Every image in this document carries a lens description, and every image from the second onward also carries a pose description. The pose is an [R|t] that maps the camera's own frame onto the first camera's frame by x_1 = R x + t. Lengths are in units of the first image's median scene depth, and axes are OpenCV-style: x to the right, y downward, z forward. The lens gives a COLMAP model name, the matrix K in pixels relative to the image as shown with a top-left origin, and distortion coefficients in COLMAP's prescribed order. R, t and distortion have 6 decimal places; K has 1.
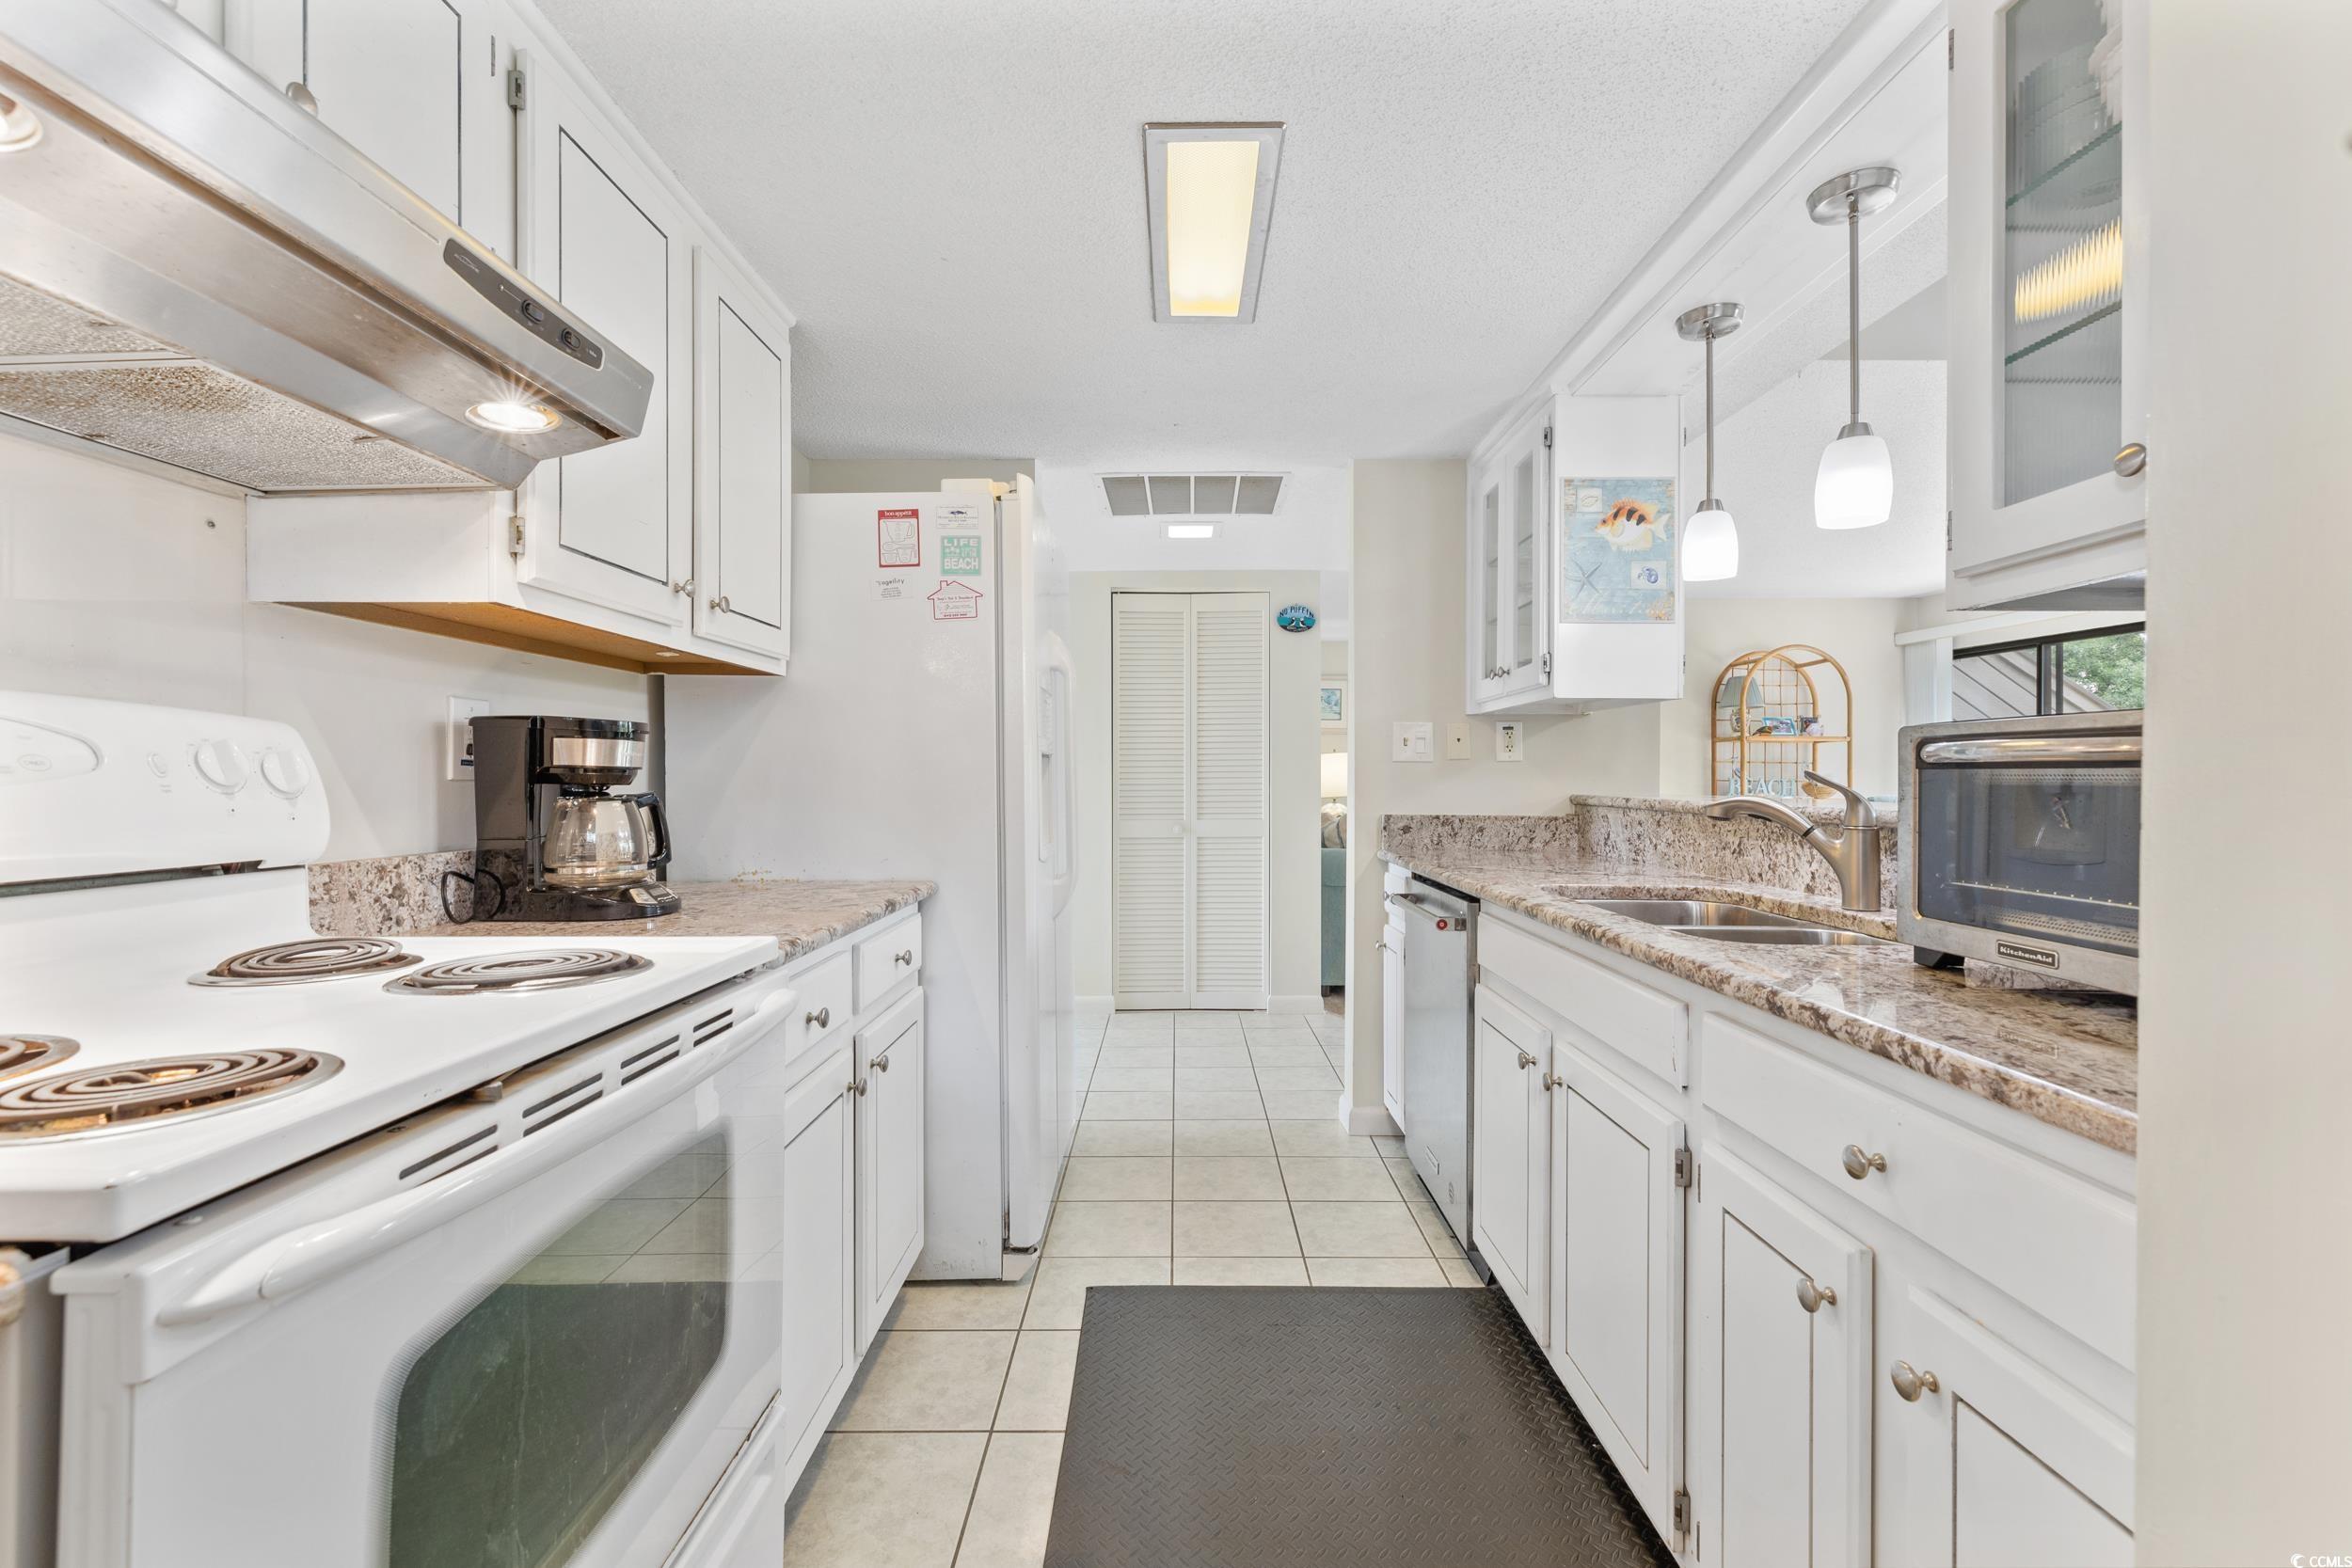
lens RADIAL K [[987.8, 0, 1174.8], [0, 987.8, 769.3], [0, 0, 1]] dist [0.000785, 0.000138]
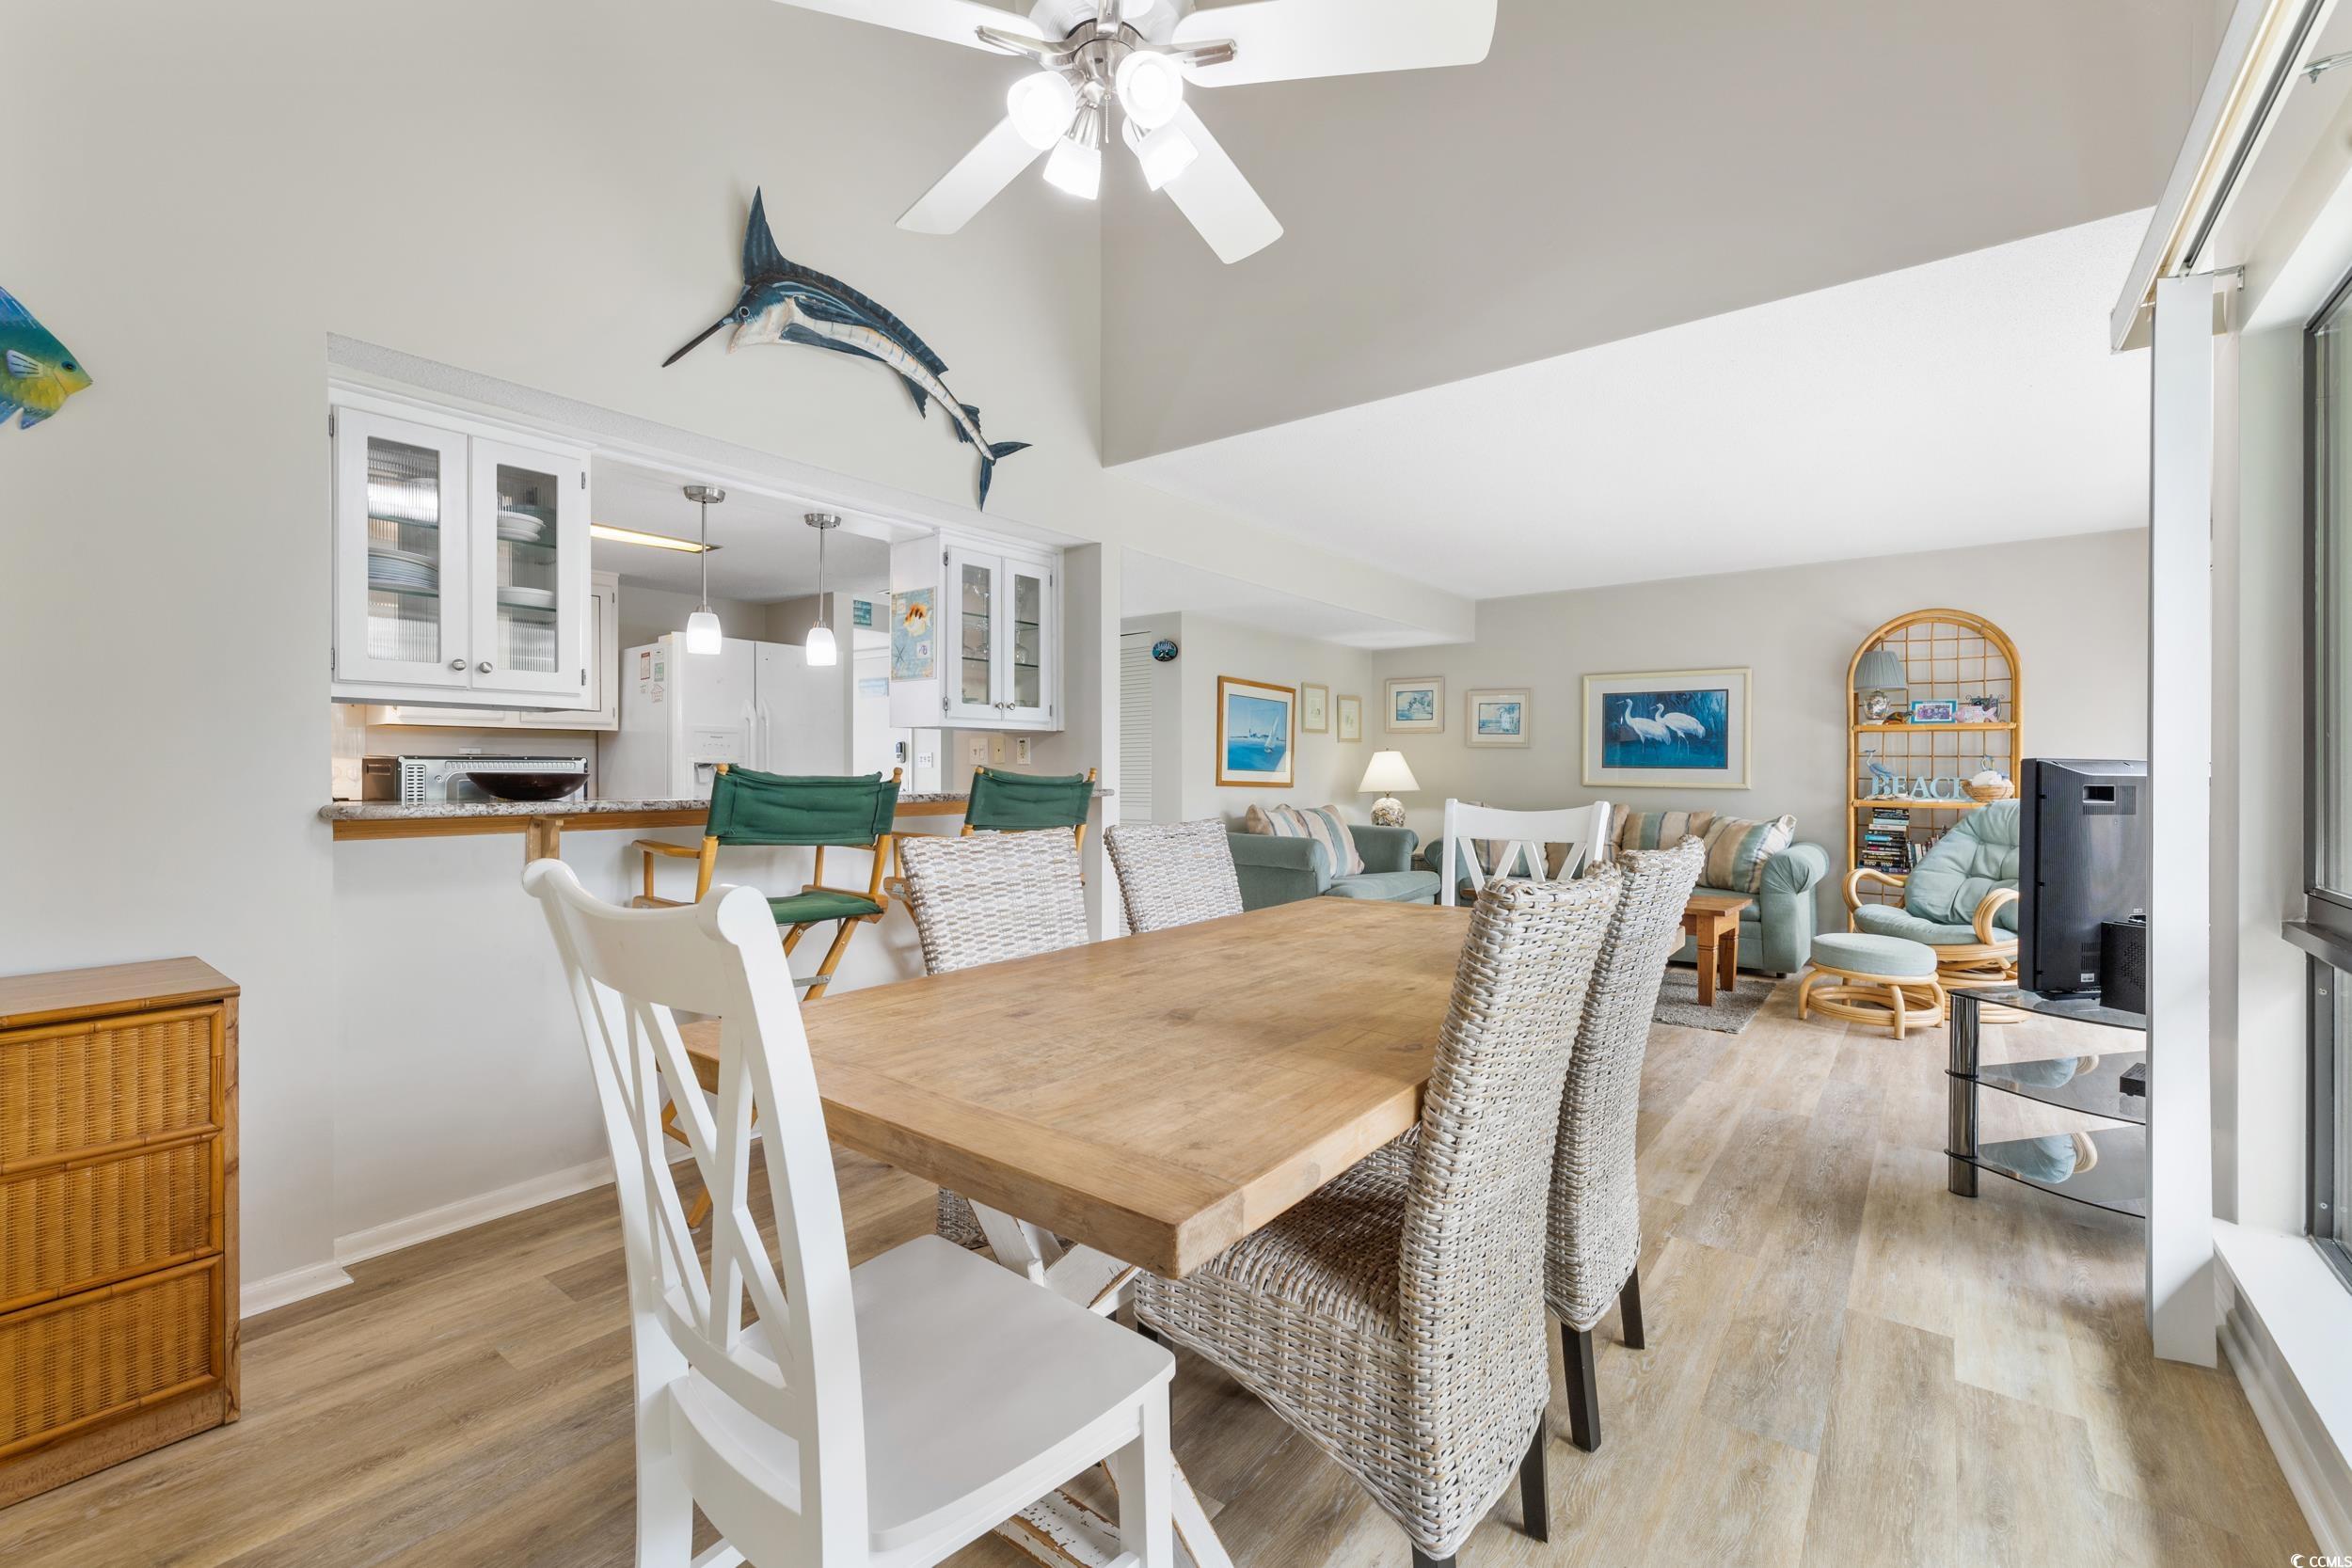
lens RADIAL K [[994.3, 0, 1177.2], [0, 994.3, 776.8], [0, 0, 1]] dist [0.001644, 0.000506]
pose [[0.792592, 0.003937, -0.609740, 1.783543], [0.004415, 0.999916, 0.012195, -0.008561], [0.609737, -0.012358, 0.792507, -0.028585]]
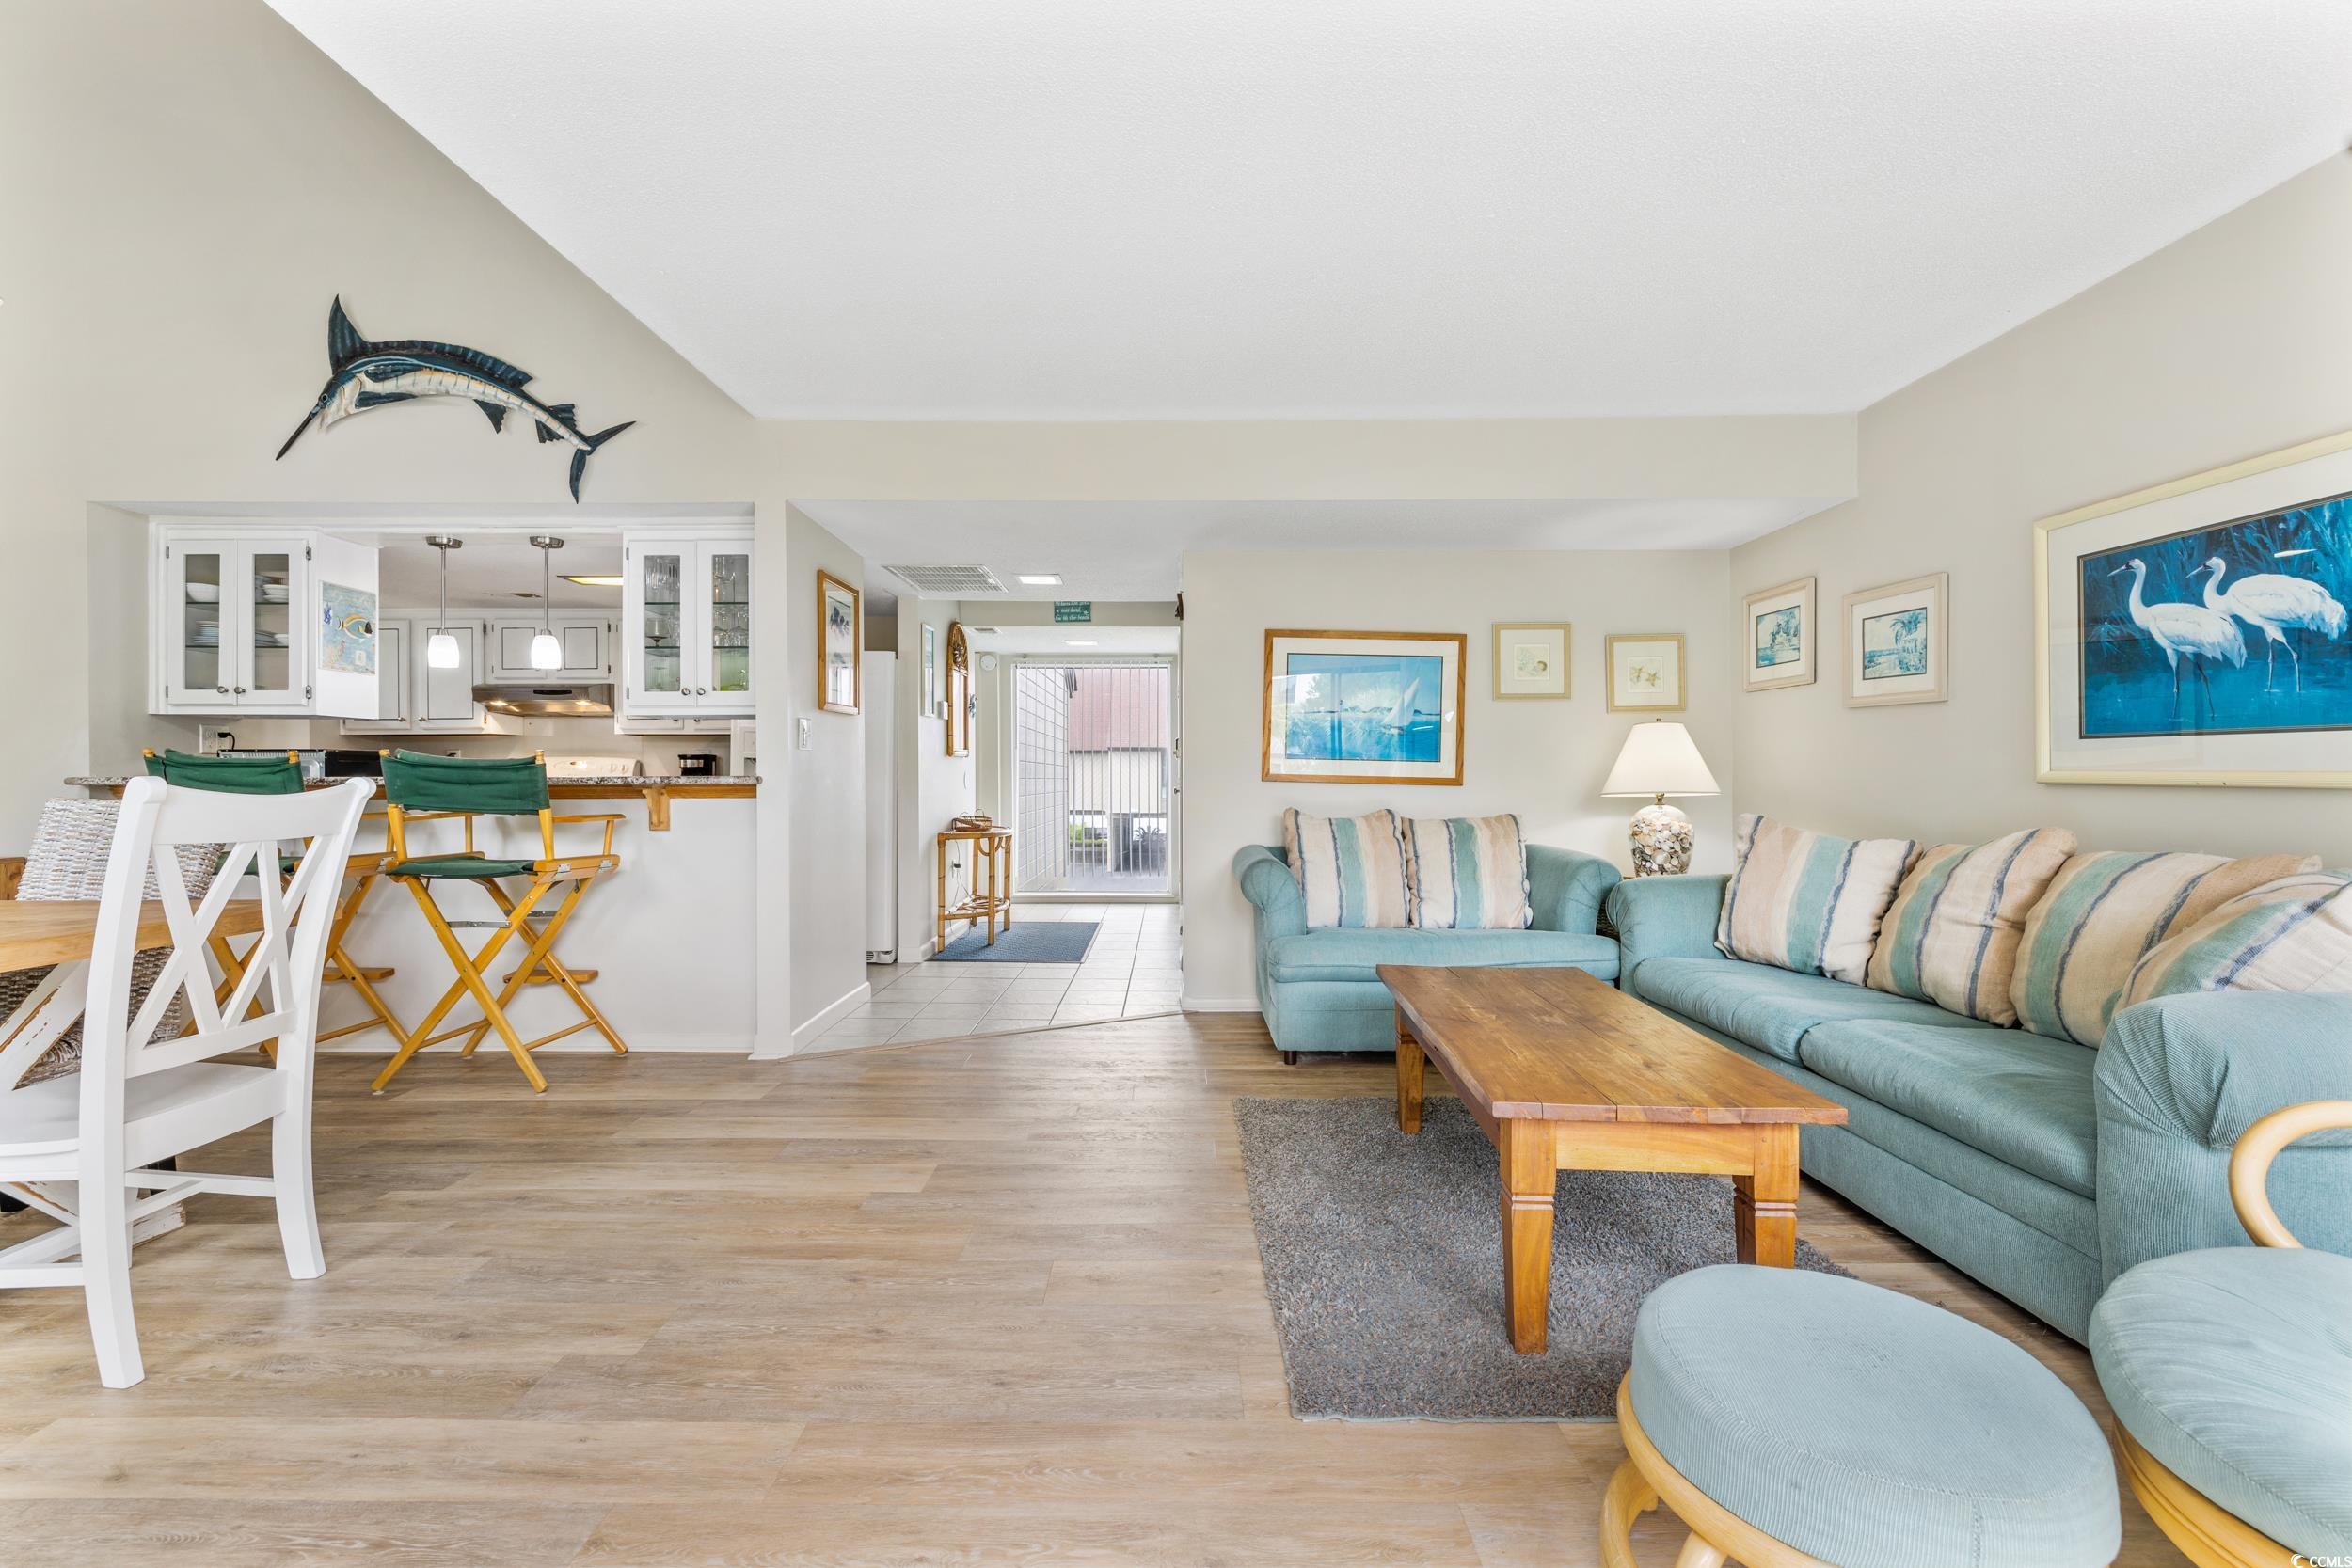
lens RADIAL K [[988.9, 0, 1171.2], [0, 988.9, 780.3], [0, 0, 1]] dist [0.001020, 0.000051]
pose [[0.000386, -0.000870, -1.000000, 2.164129], [0.008516, 0.999963, -0.000867, 0.045946], [0.999964, -0.008516, 0.000393, 1.911551]]
